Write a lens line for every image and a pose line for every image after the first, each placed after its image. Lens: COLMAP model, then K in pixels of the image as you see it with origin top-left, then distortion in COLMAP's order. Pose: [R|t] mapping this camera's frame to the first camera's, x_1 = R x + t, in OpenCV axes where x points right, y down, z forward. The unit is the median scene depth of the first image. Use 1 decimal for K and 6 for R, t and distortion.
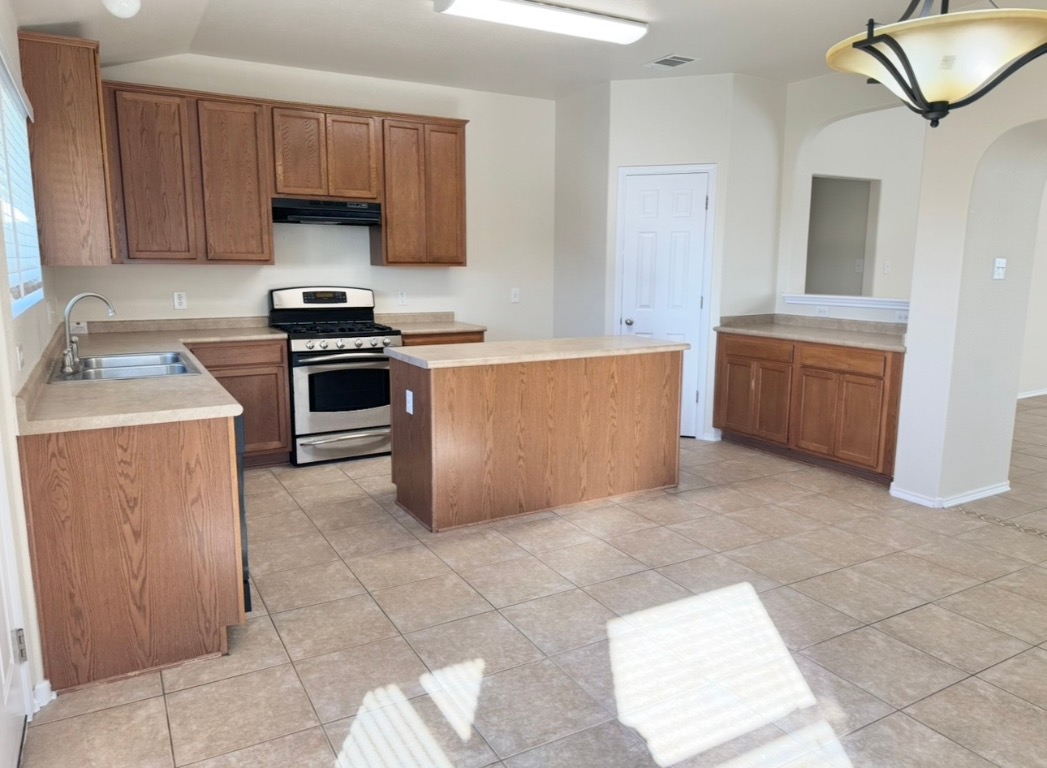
lens RADIAL K [[733.7, 0, 518.0], [0, 733.7, 386.7], [0, 0, 1]] dist [0.064155, -0.077386]
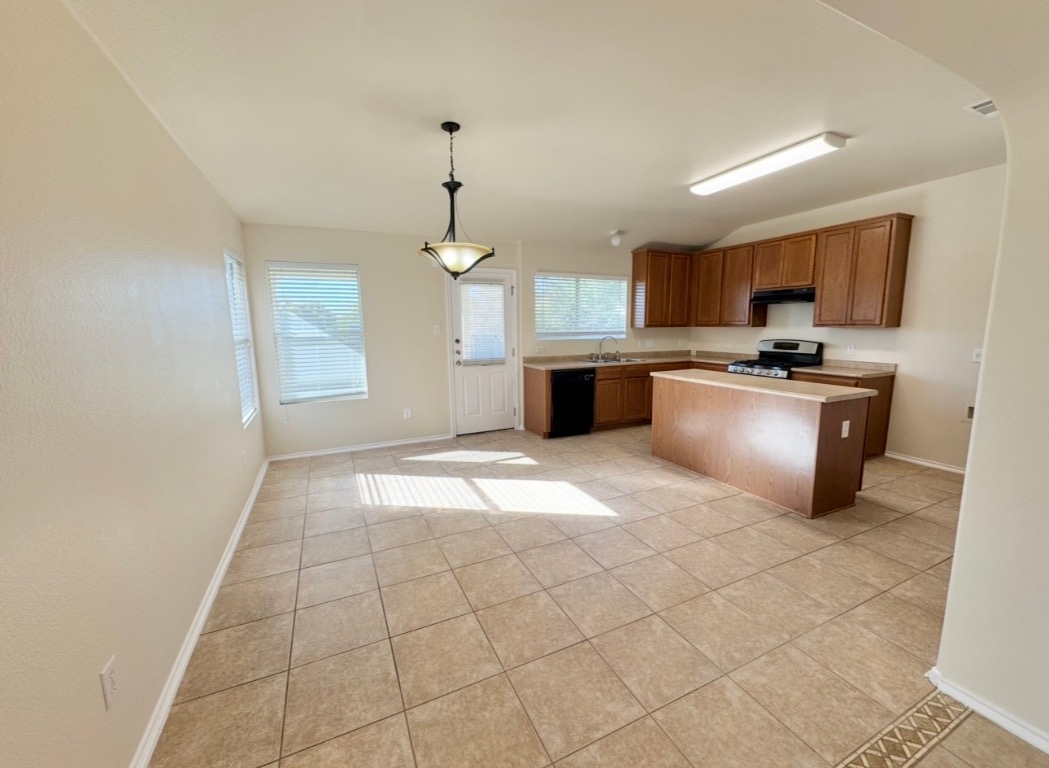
lens RADIAL K [[416.0, 0, 523.1], [0, 416.0, 383.2], [0, 0, 1]] dist [-0.001540, 0.000295]
pose [[-0.074232, 0.134289, -0.988158, 1.014976], [-0.162232, 0.976066, 0.144832, -0.109096], [0.983956, 0.171062, -0.050669, 0.651005]]
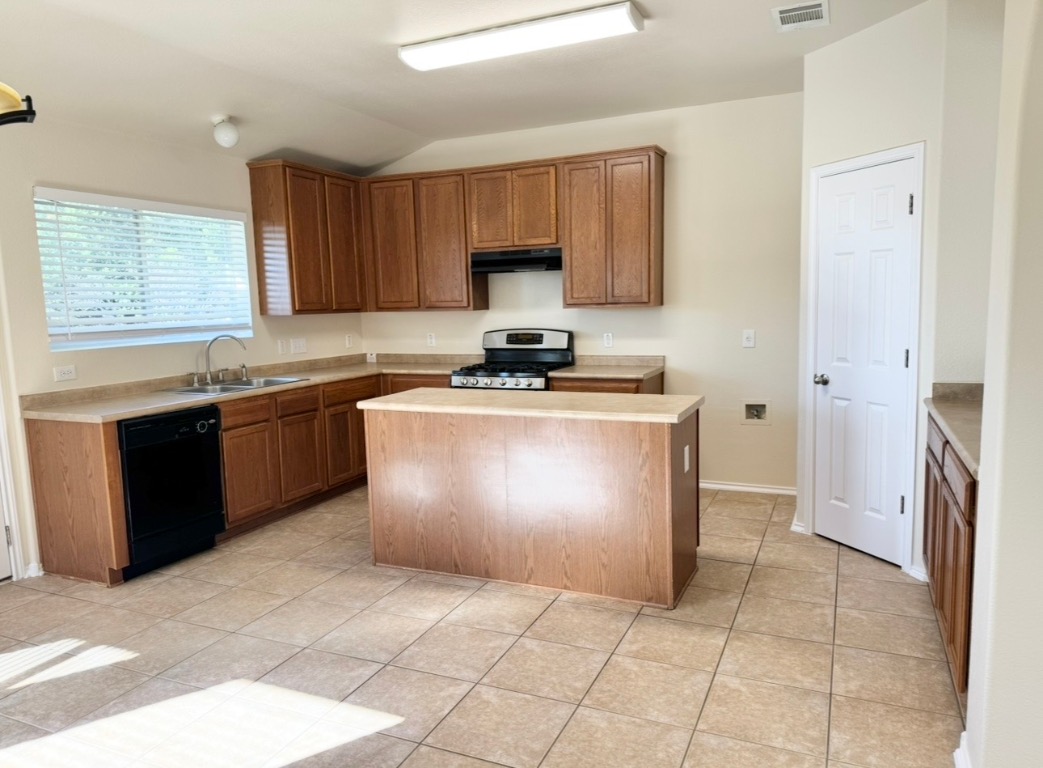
lens RADIAL K [[730.9, 0, 516.6], [0, 730.9, 387.8], [0, 0, 1]] dist [0.064155, -0.077386]
pose [[0.591533, 0.074569, -0.802825, 0.813211], [-0.107206, 0.994147, 0.013349, -0.087678], [0.799122, 0.078171, 0.596065, 0.502938]]
